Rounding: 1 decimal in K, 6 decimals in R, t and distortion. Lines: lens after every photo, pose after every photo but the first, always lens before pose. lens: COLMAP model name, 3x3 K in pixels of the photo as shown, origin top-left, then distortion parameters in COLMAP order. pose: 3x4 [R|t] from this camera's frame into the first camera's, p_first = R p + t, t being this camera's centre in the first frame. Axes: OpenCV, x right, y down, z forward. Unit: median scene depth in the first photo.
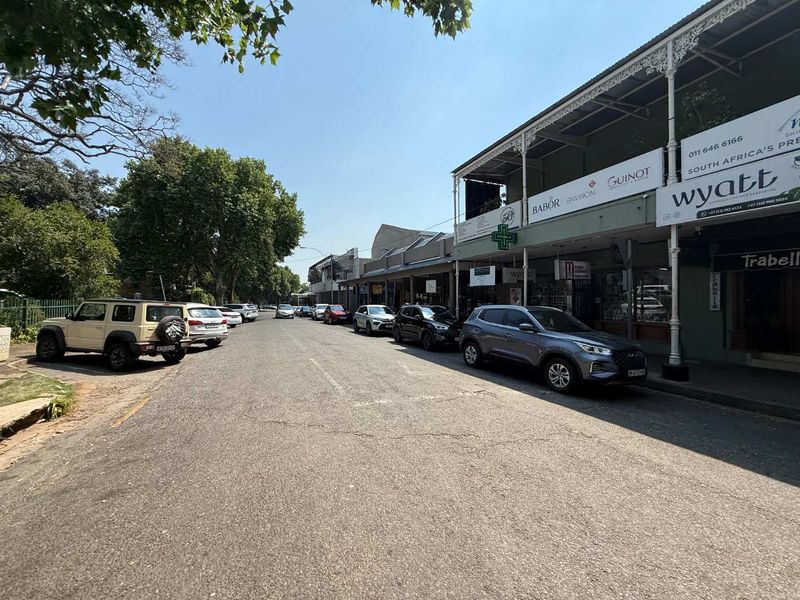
lens RADIAL K [[318.1, 0, 396.1], [0, 318.1, 299.8], [0, 0, 1]] dist [0.002528, -0.000837]
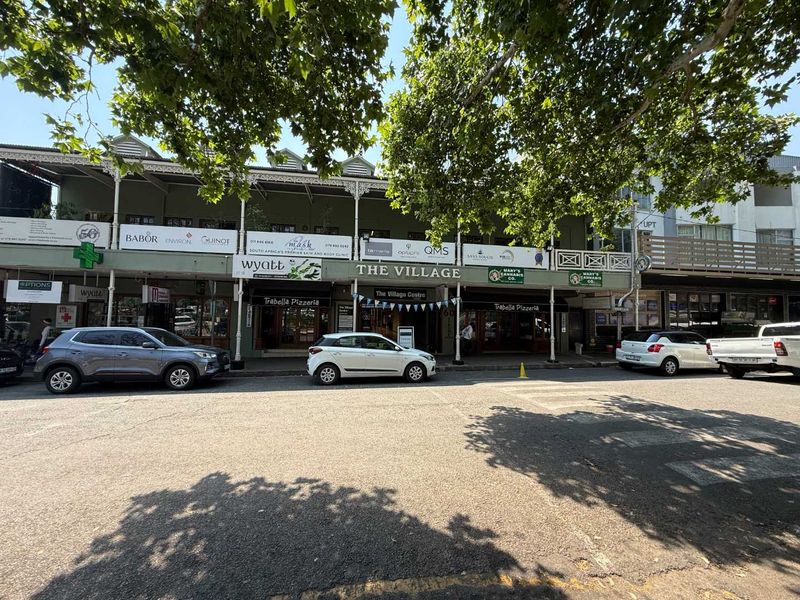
lens RADIAL K [[318.1, 0, 399.2], [0, 318.1, 300.3], [0, 0, 1]] dist [0.002528, -0.000837]
pose [[0.239197, 0.059815, 0.969127, -0.518772], [-0.012887, 0.998208, -0.058430, -0.024091], [-0.970886, 0.001487, 0.239539, -0.210090]]
